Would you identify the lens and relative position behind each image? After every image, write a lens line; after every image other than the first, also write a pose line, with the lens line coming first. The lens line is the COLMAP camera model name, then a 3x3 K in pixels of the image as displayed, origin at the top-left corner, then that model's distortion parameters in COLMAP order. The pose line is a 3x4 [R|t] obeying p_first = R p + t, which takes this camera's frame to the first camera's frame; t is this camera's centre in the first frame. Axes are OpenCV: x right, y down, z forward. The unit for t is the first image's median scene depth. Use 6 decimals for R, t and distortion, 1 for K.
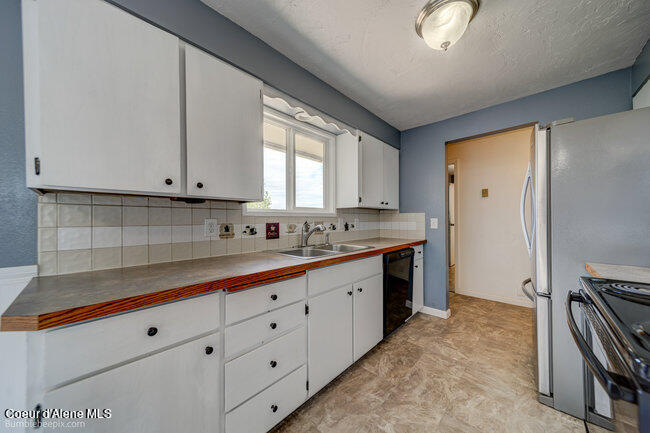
lens RADIAL K [[226.0, 0, 327.8], [0, 226.0, 217.9], [0, 0, 1]] dist [0.007728, 0.000048]
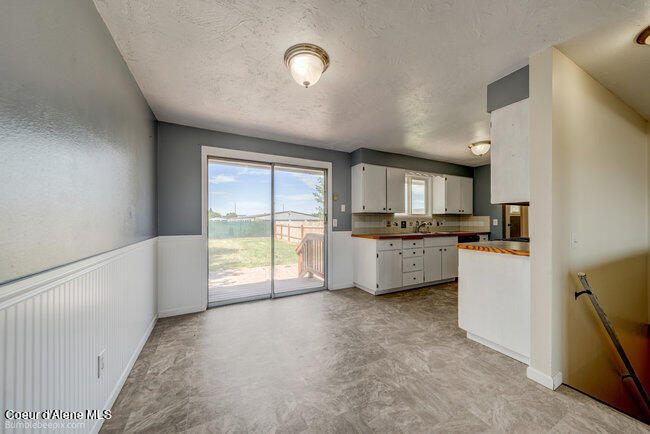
lens RADIAL K [[226.0, 0, 324.7], [0, 226.0, 220.7], [0, 0, 1]] dist [0.007728, 0.000048]
pose [[0.935296, 0.001845, -0.353862, -0.149977], [-0.000172, 0.999989, 0.004760, 0.004342], [0.353867, -0.004392, 0.935285, -1.244384]]
